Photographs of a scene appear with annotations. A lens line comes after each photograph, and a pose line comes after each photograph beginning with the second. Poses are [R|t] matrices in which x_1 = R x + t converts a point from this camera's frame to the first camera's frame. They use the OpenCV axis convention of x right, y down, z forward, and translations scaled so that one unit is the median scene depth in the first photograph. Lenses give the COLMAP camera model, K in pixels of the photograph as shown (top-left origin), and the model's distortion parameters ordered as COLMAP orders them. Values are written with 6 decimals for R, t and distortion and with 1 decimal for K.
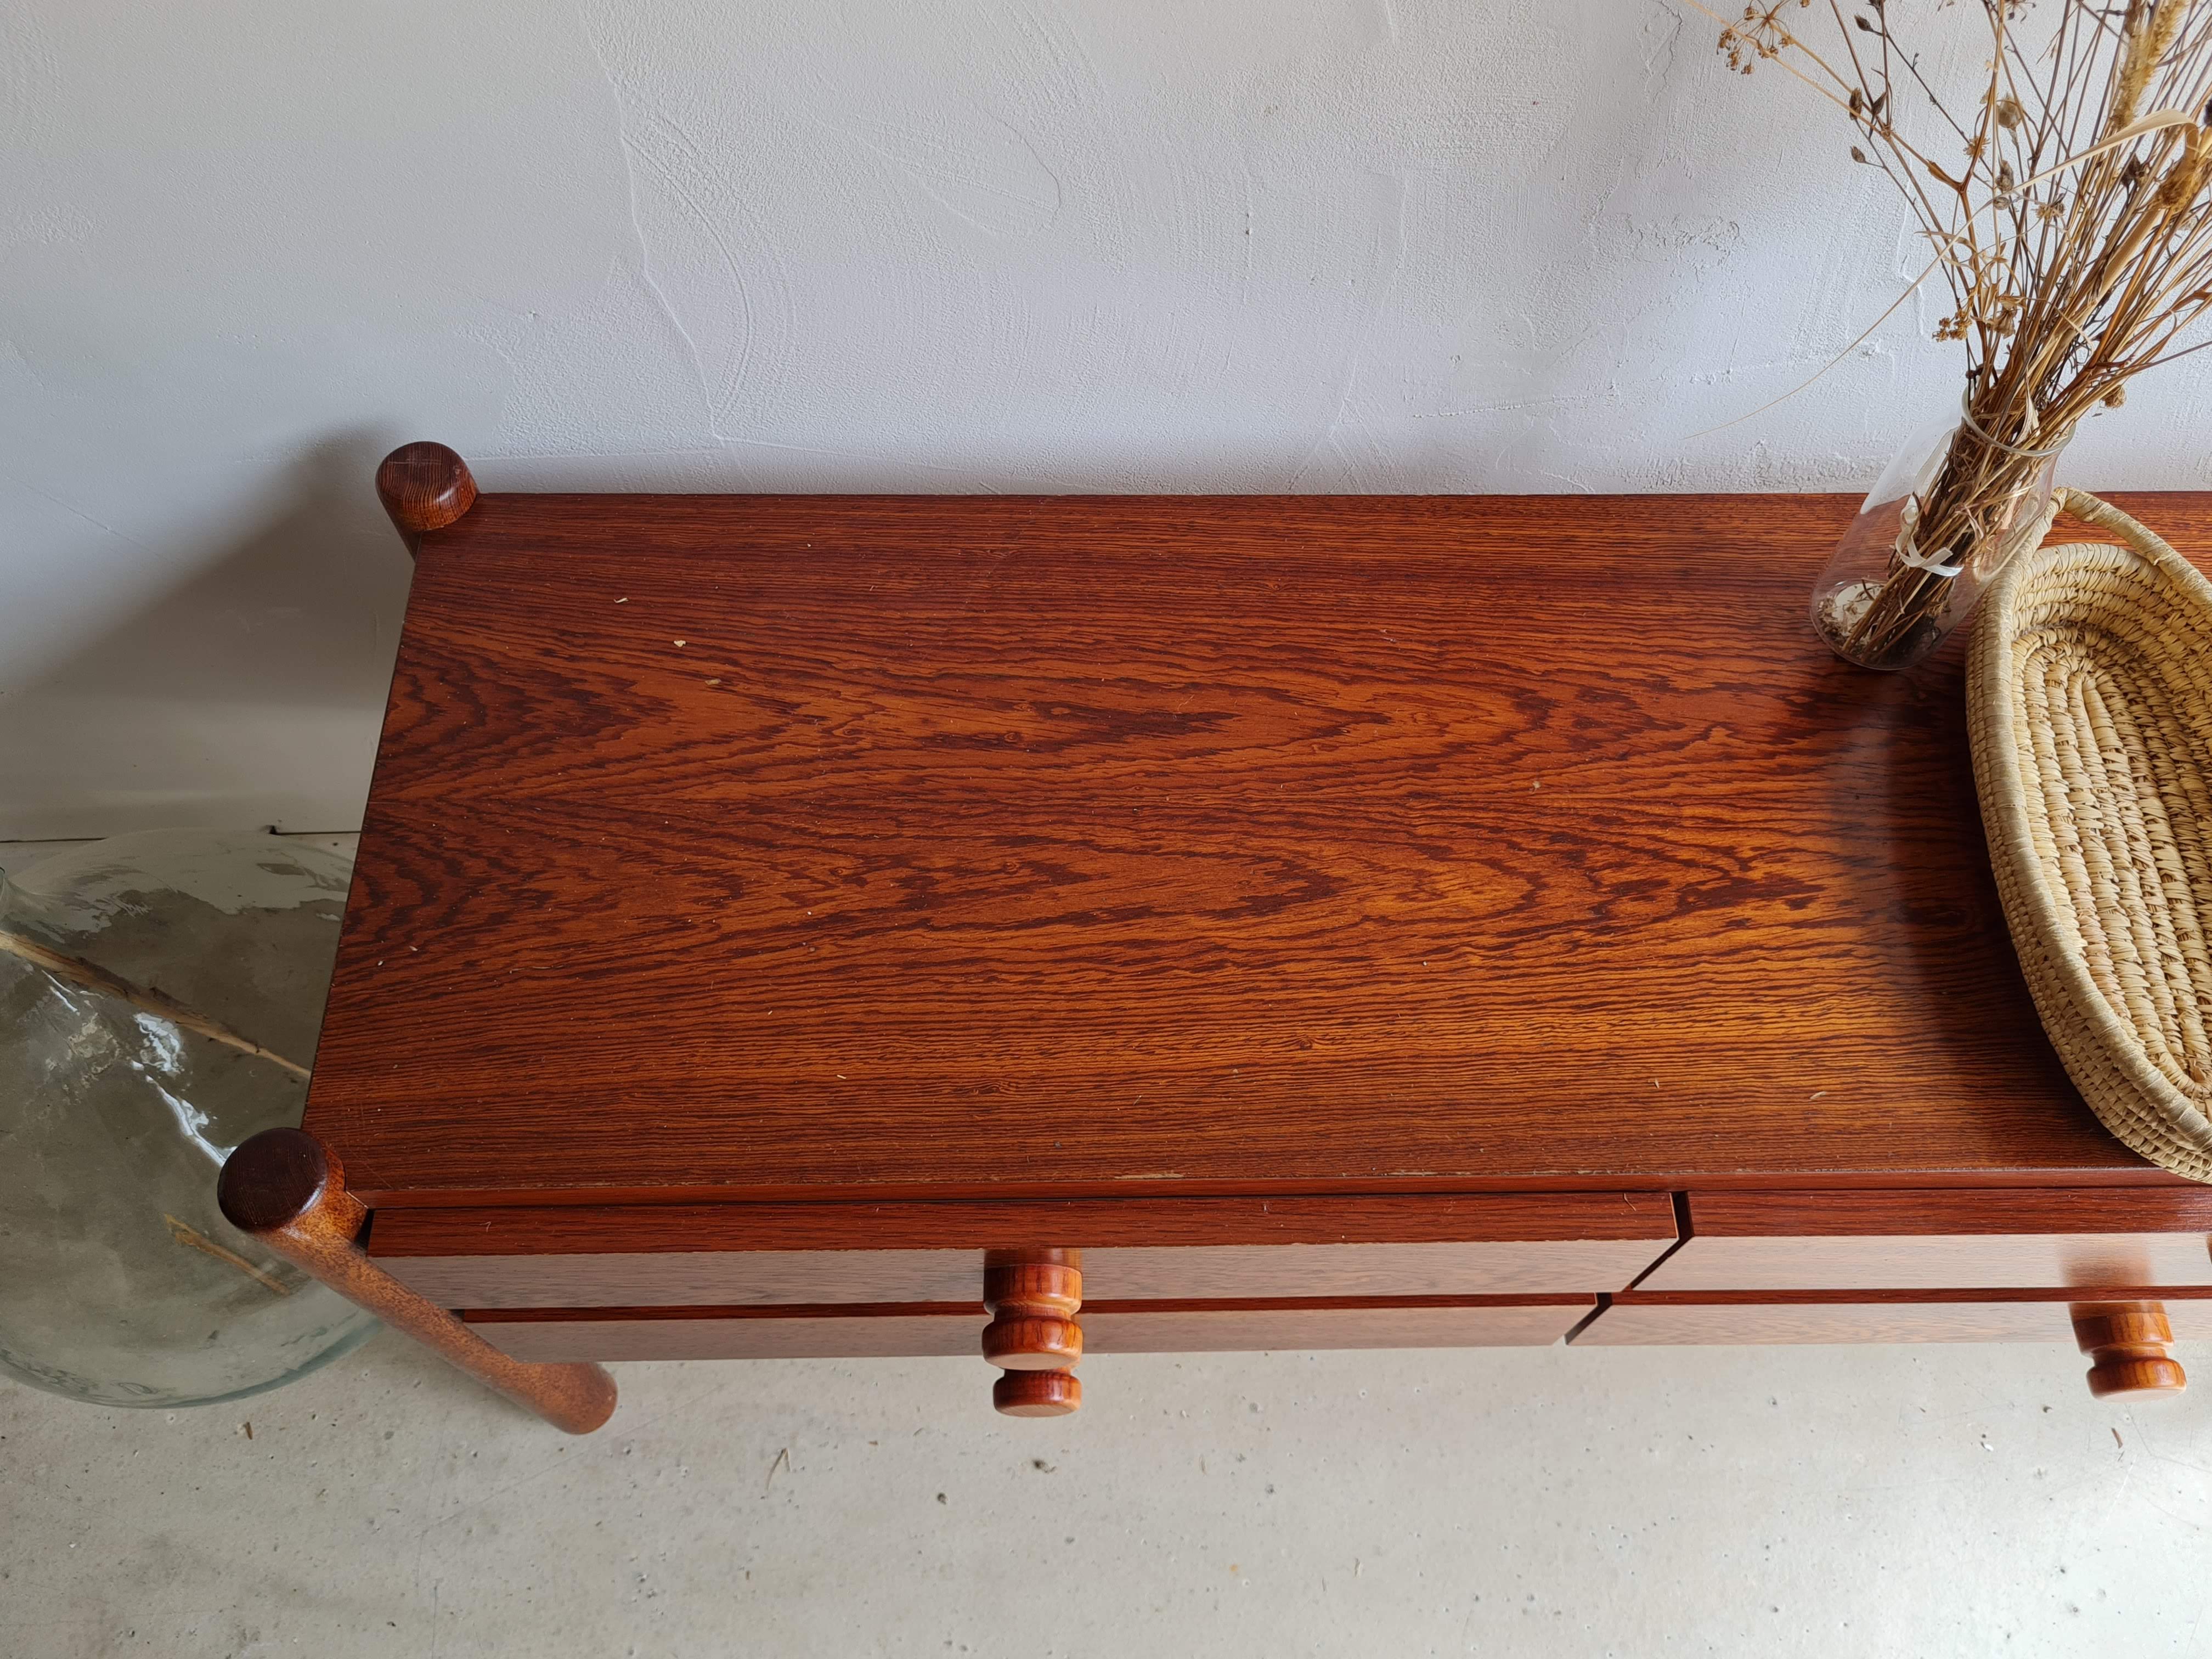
lens RADIAL K [[1831.7, 0, 1106.0], [0, 1831.7, 829.5], [0, 0, 1]] dist [0.042900, -0.049627]
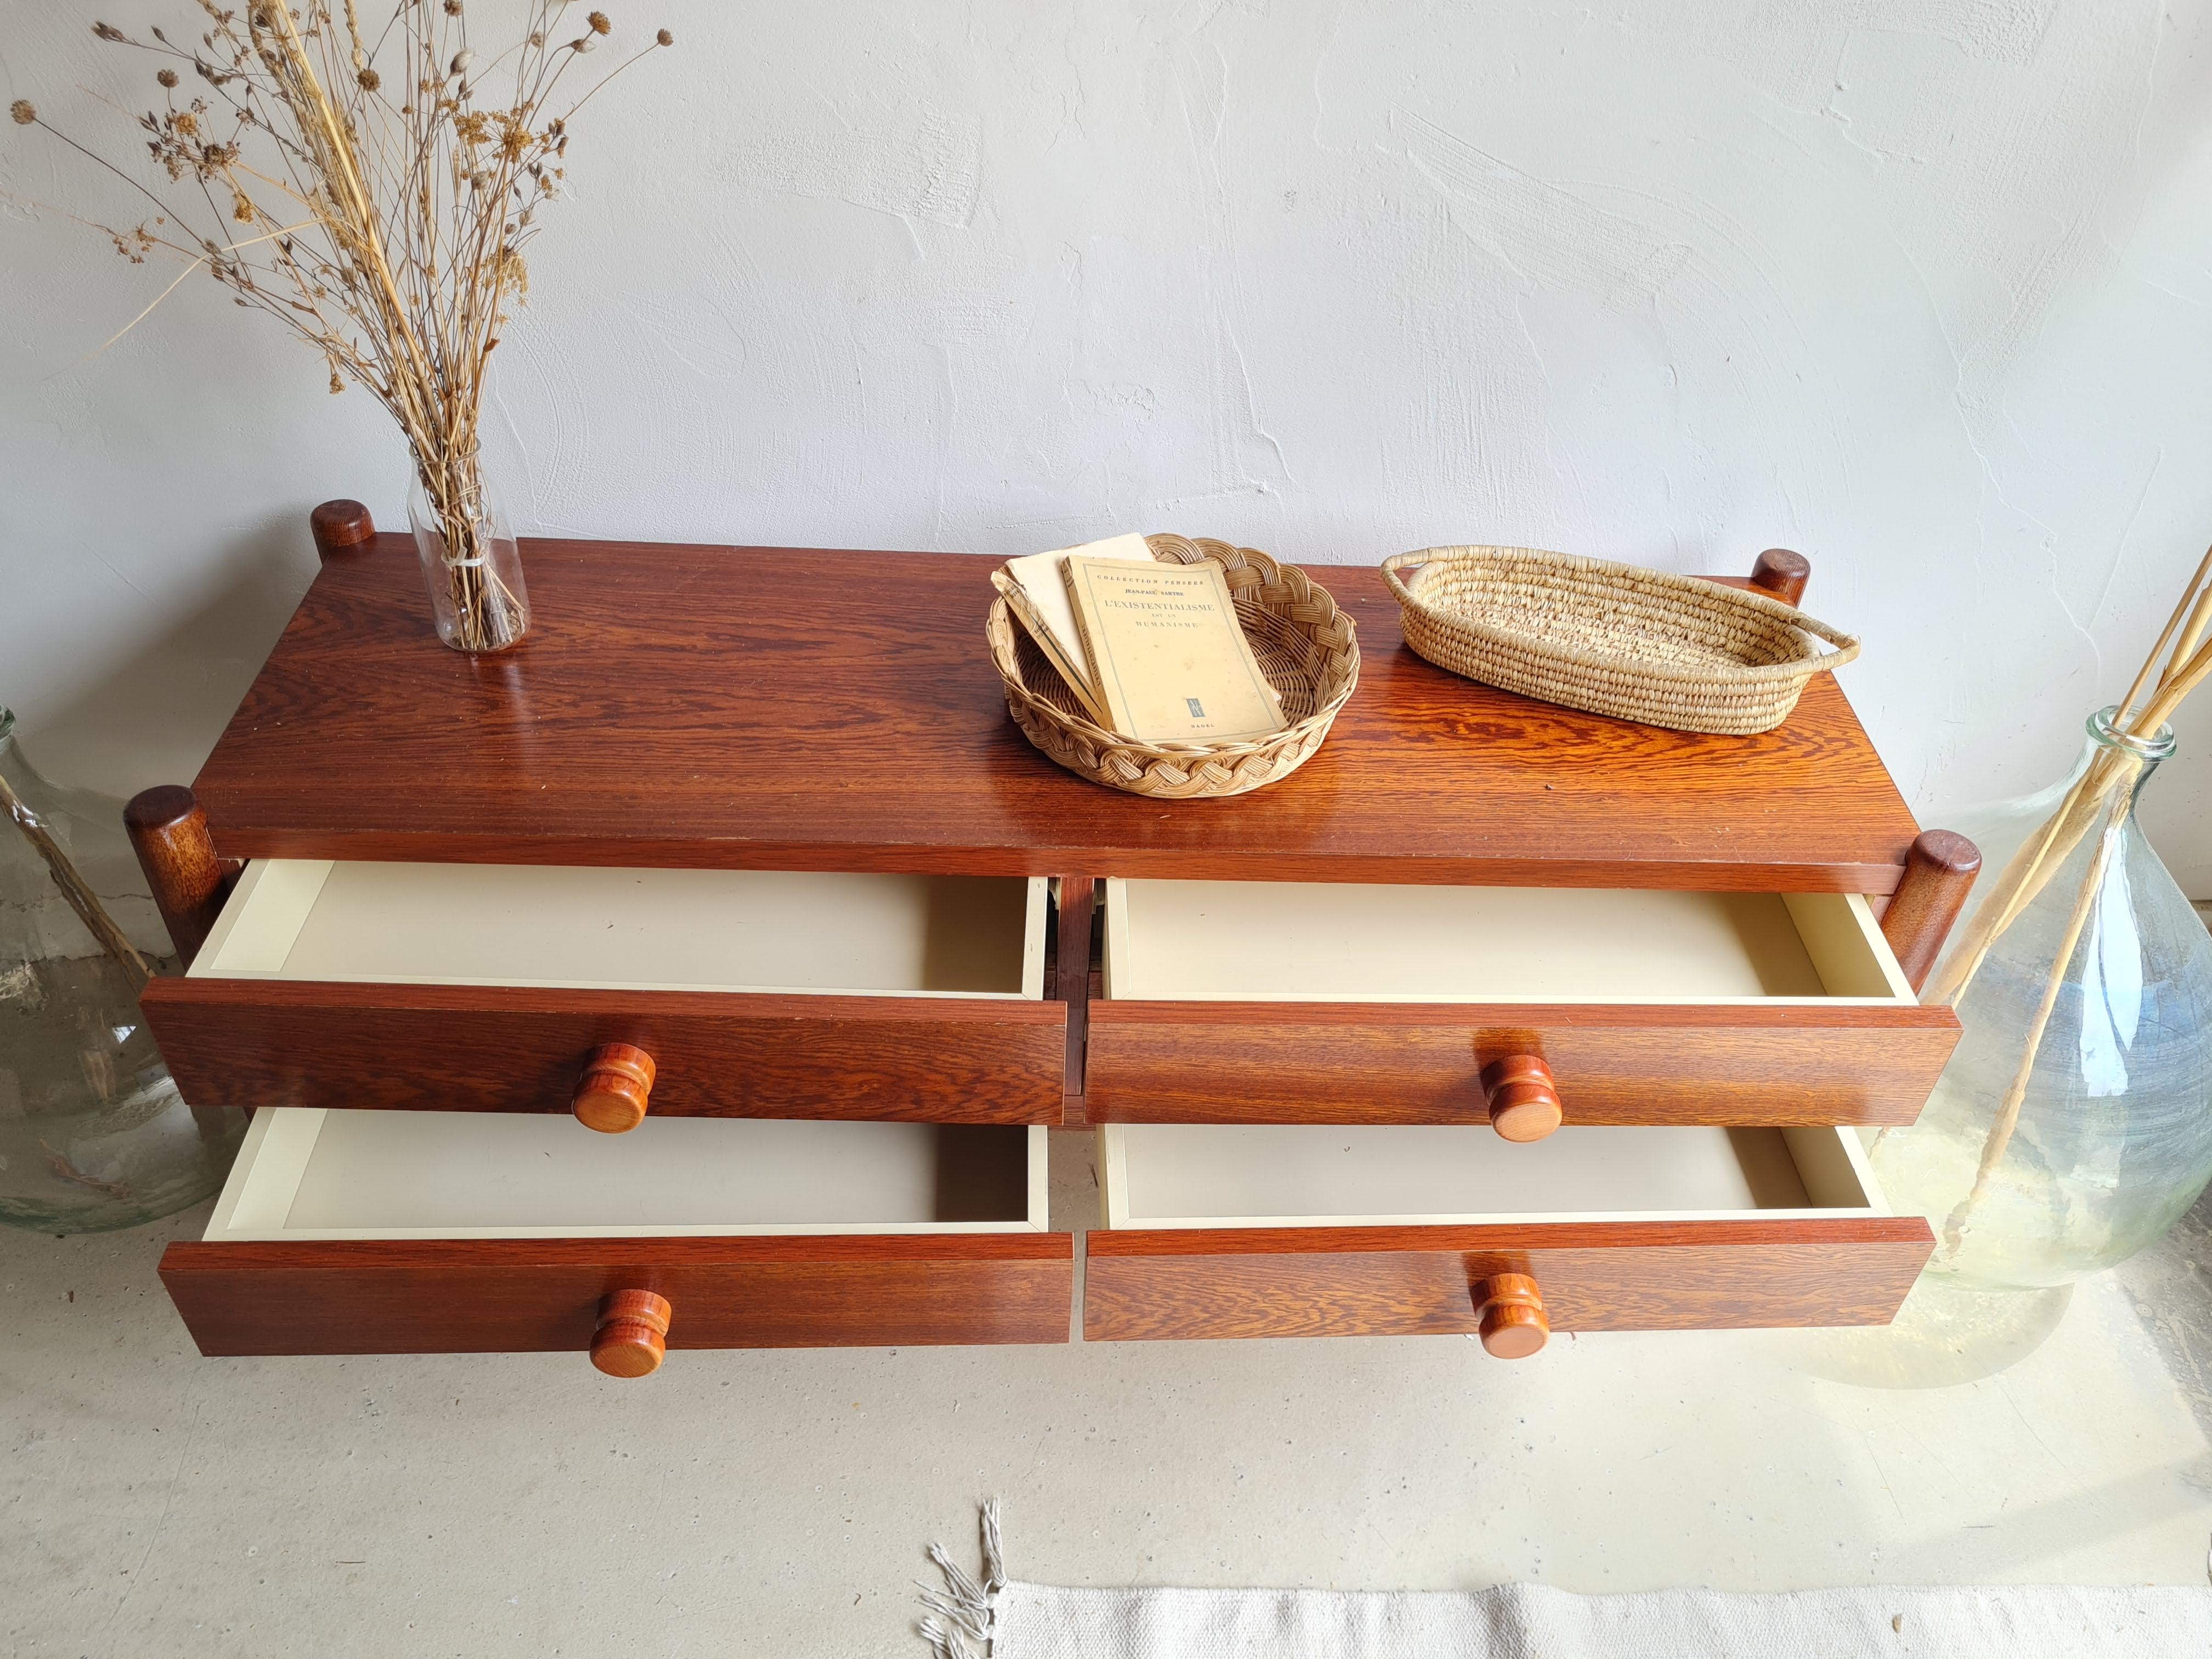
lens RADIAL K [[1773.8, 0, 1106.9], [0, 1773.8, 788.6], [0, 0, 1]] dist [0.051299, -0.042560]
pose [[0.999441, 0.023534, 0.023727, 0.284517], [-0.013123, 0.929340, -0.368991, 0.648342], [-0.030735, 0.368474, 0.929130, -0.403249]]
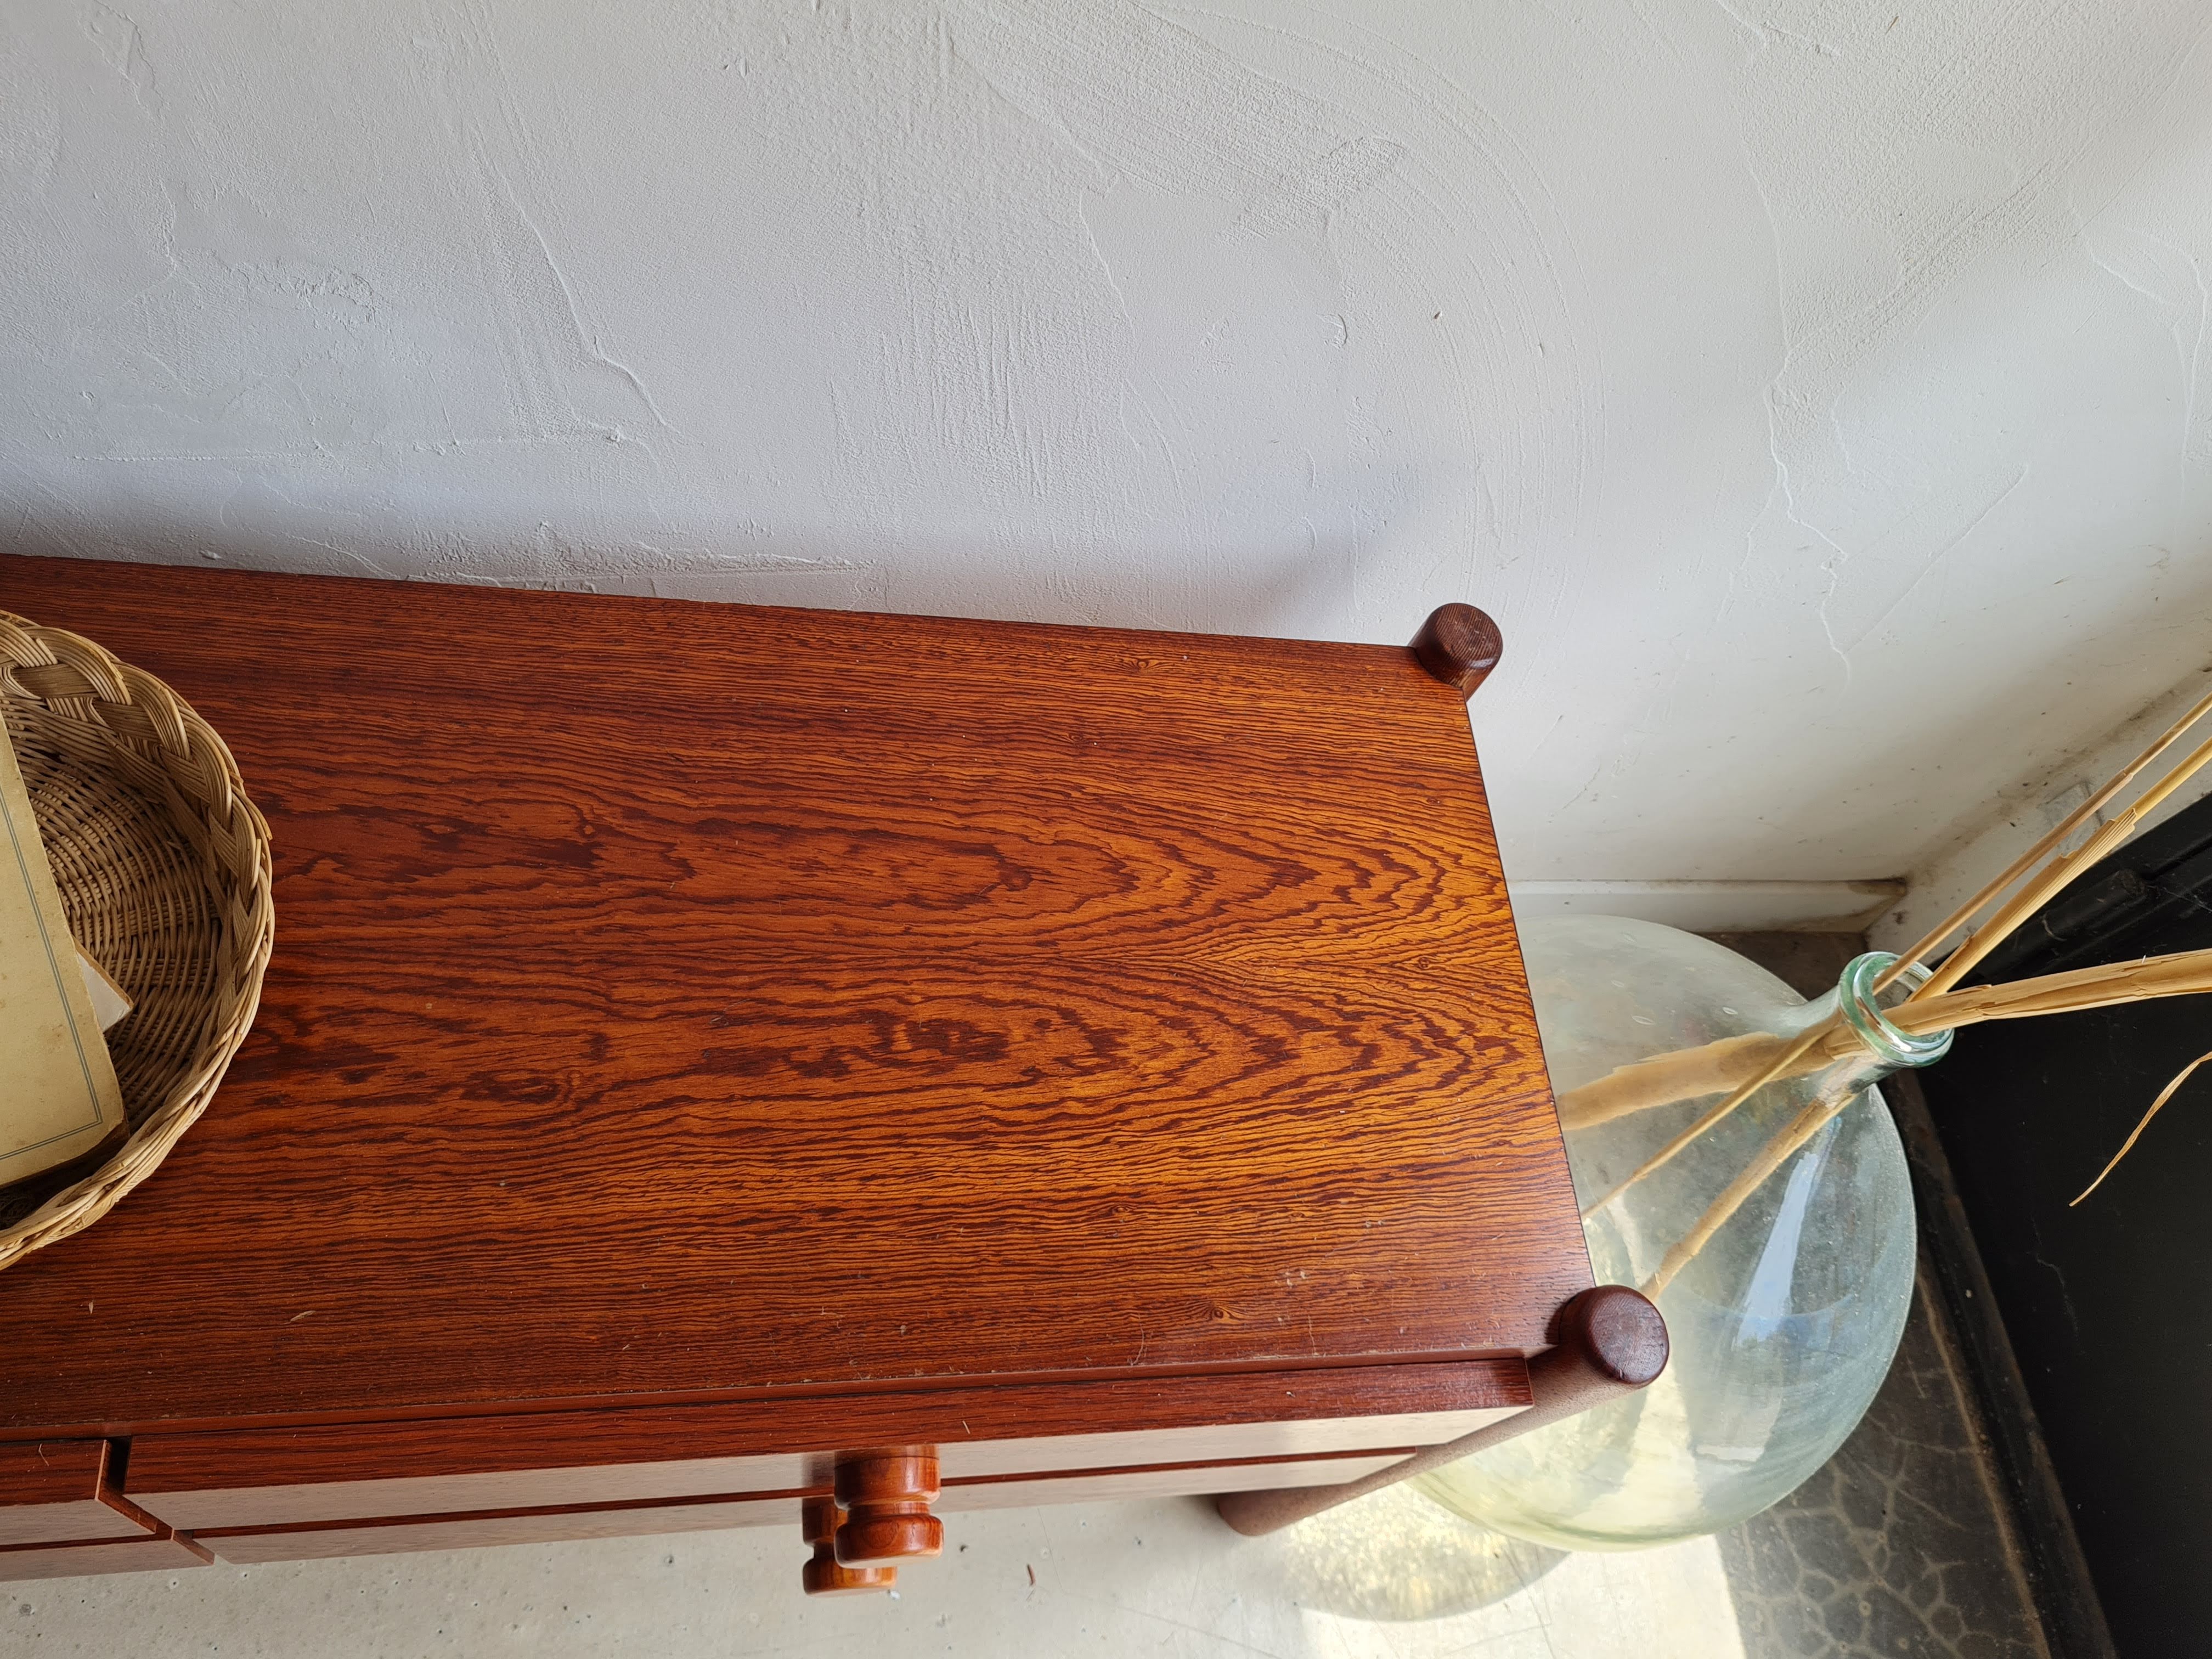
lens RADIAL K [[1831.7, 0, 1106.0], [0, 1831.7, 829.5], [0, 0, 1]] dist [0.042900, -0.049627]
pose [[0.967878, 0.039784, 0.248253, 0.496165], [-0.038789, 0.999208, -0.008900, -0.080014], [-0.248410, -0.001016, 0.968654, 0.086700]]
